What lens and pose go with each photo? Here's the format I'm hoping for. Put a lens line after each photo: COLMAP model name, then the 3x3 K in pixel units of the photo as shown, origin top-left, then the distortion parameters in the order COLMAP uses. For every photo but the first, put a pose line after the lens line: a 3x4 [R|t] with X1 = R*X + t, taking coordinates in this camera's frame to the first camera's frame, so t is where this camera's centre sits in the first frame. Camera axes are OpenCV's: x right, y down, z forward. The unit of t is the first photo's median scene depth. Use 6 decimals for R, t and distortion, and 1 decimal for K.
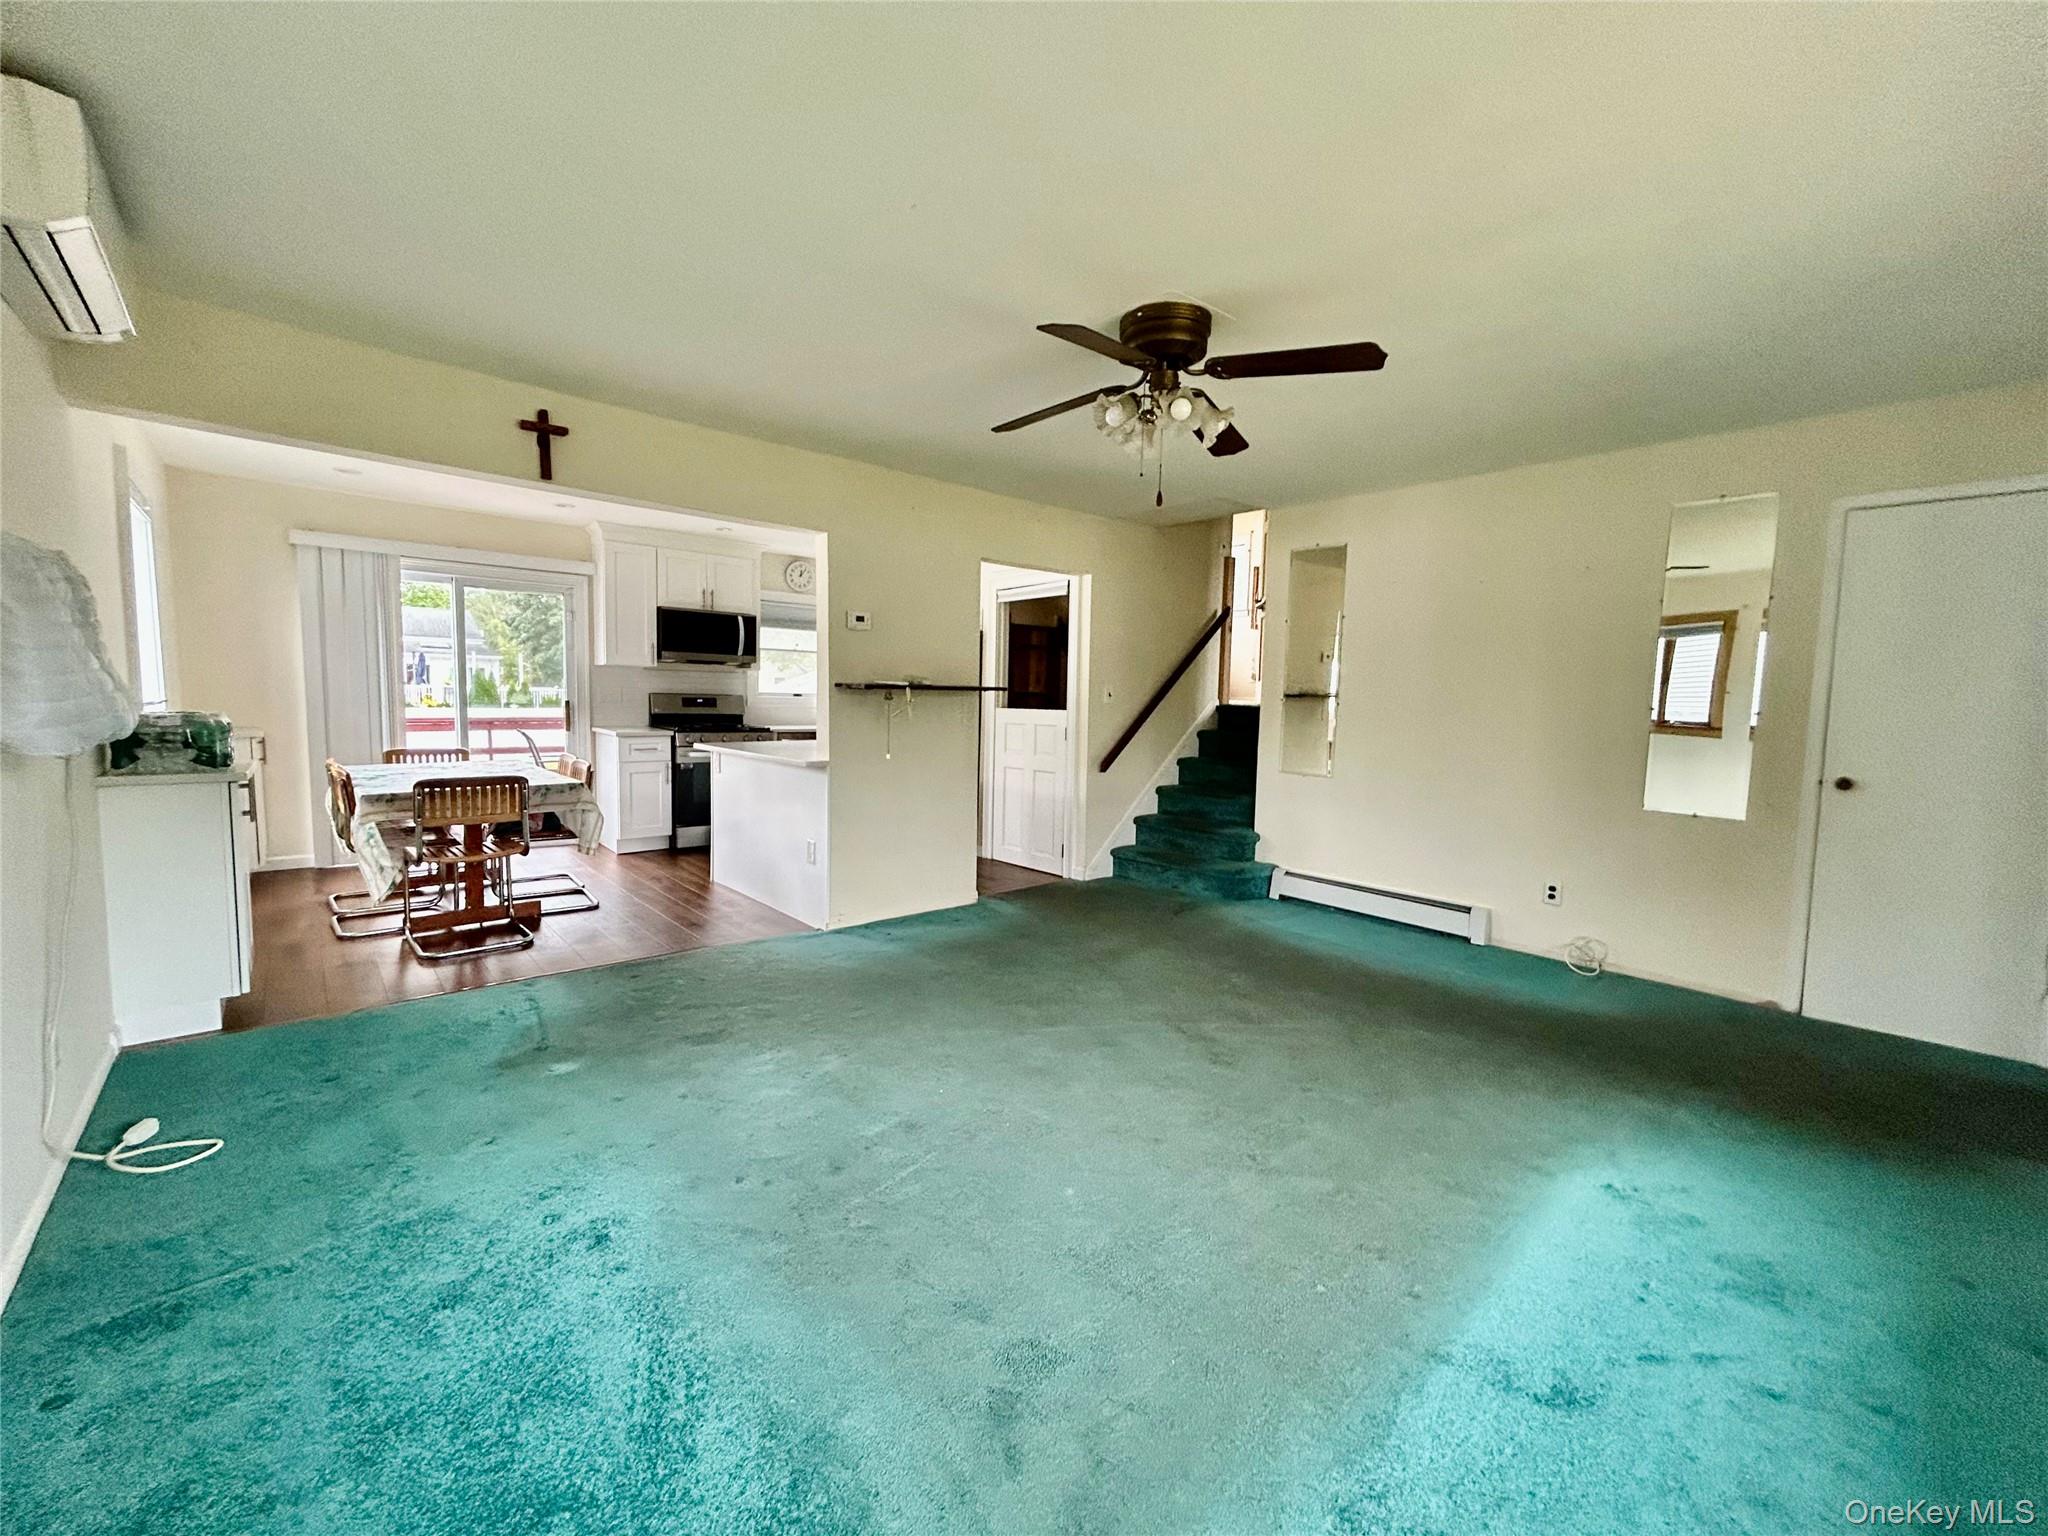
lens RADIAL K [[826.5, 0, 1021.6], [0, 826.5, 756.5], [0, 0, 1]] dist [0.015792, 0.000273]
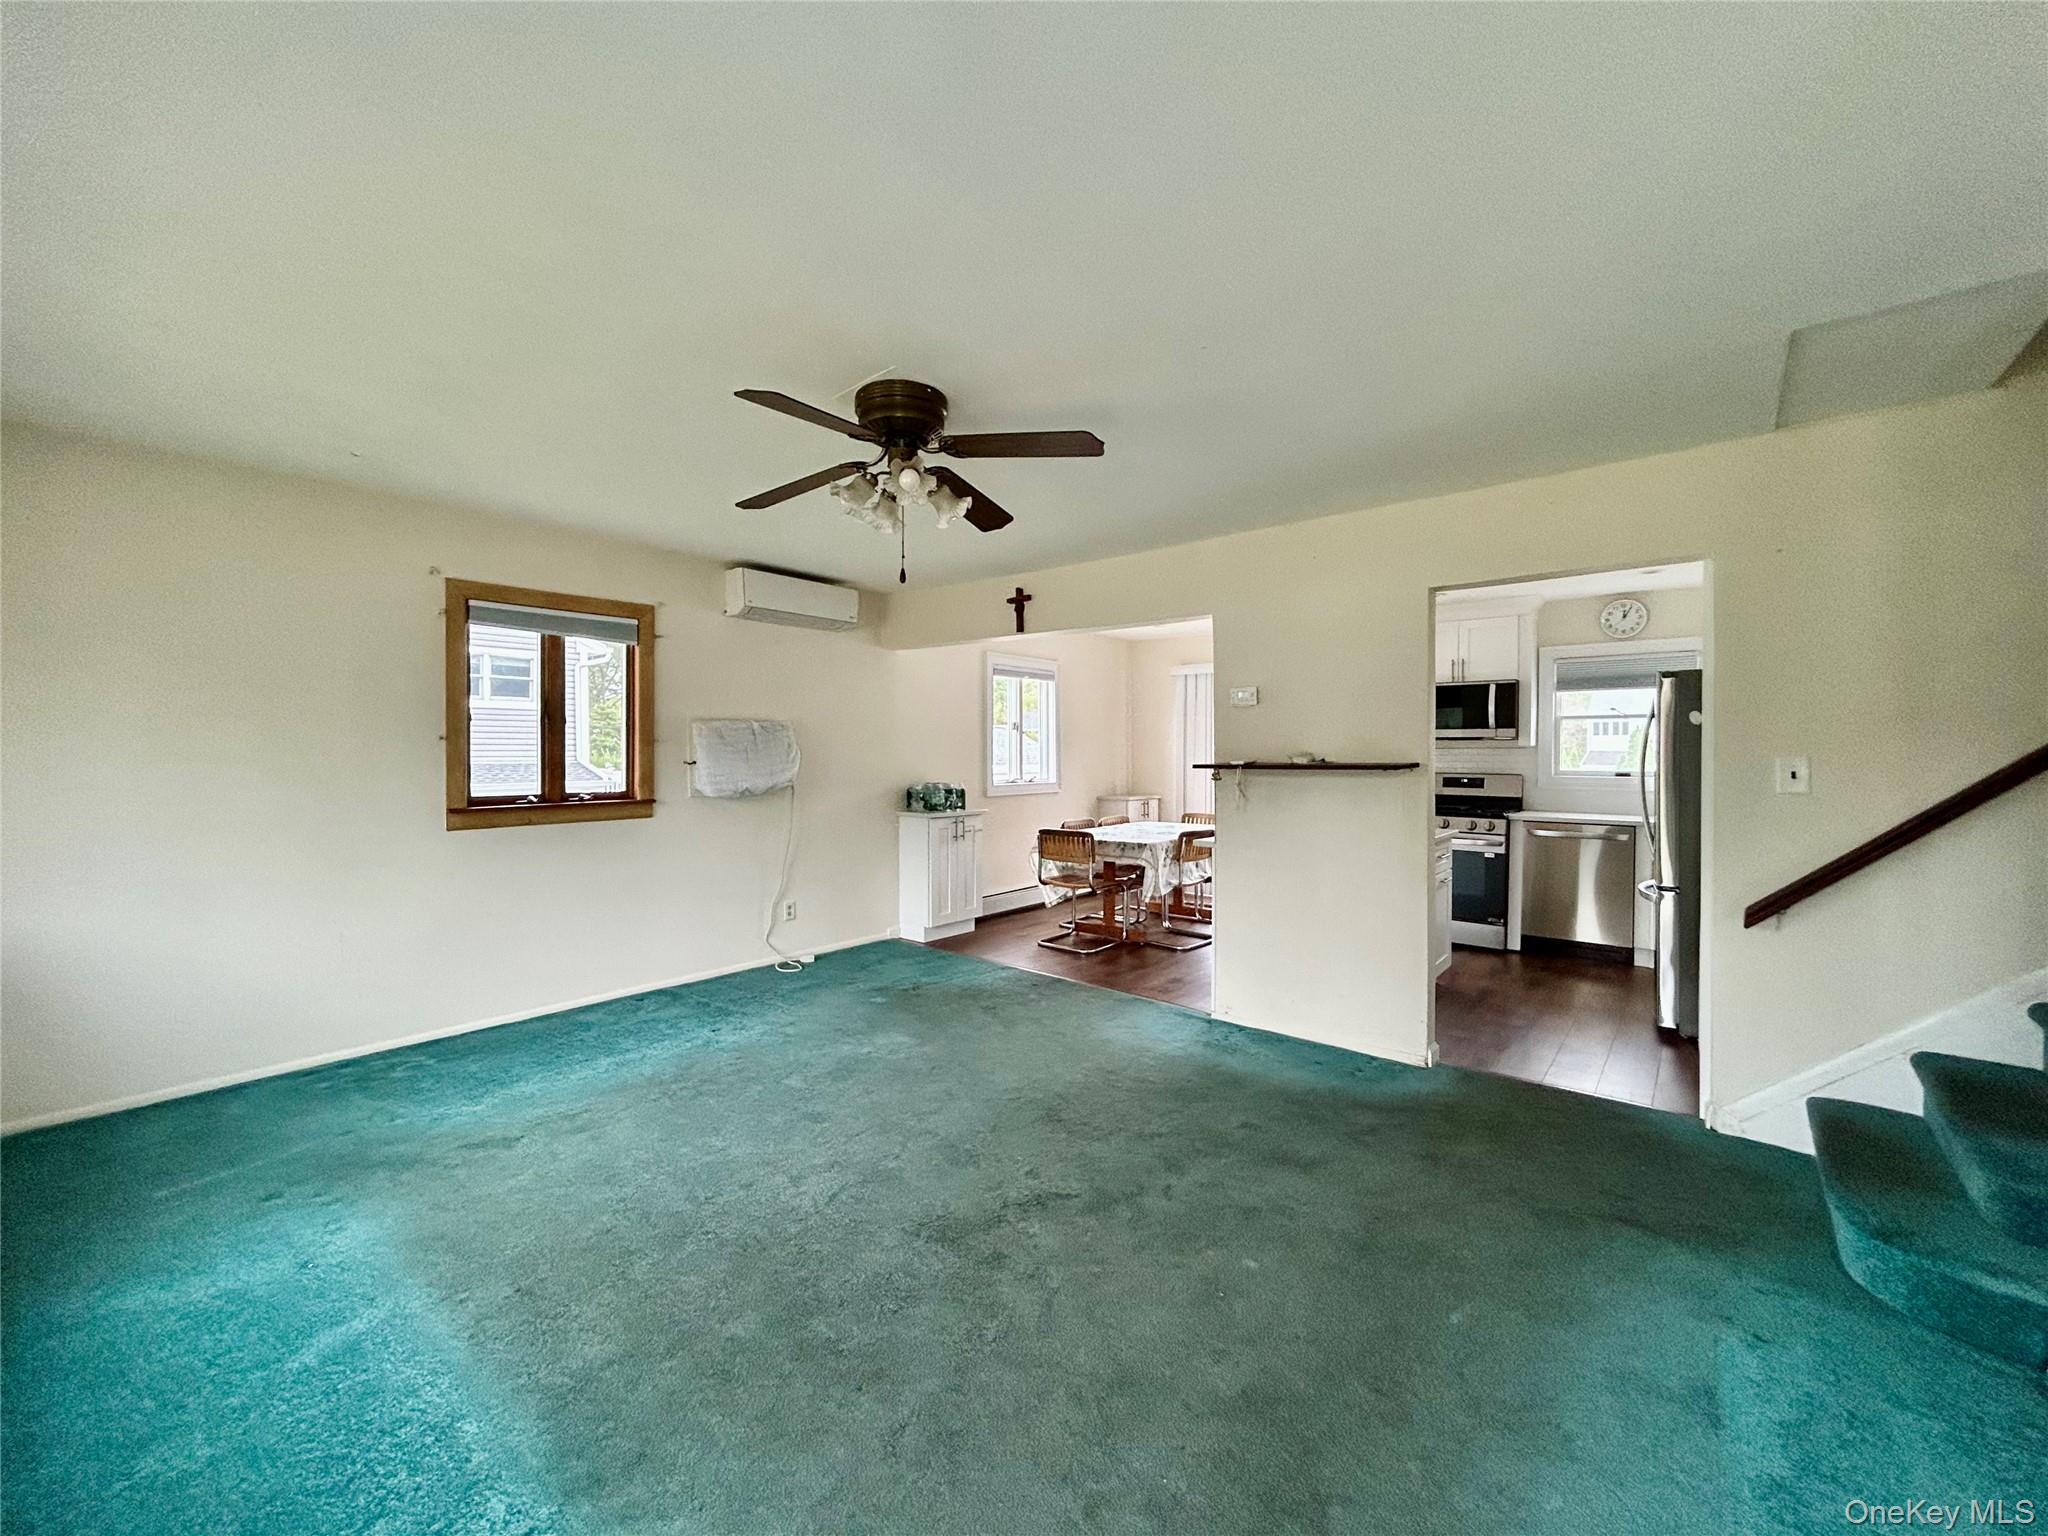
lens RADIAL K [[824.4, 0, 1024.0], [0, 824.4, 768.0], [0, 0, 1]] dist [-0.000695, -0.000049]
pose [[0.147174, -0.003186, -0.989105, 0.558224], [-0.073876, 0.997166, -0.014204, -0.042067], [0.986348, 0.075162, 0.146522, 0.500468]]
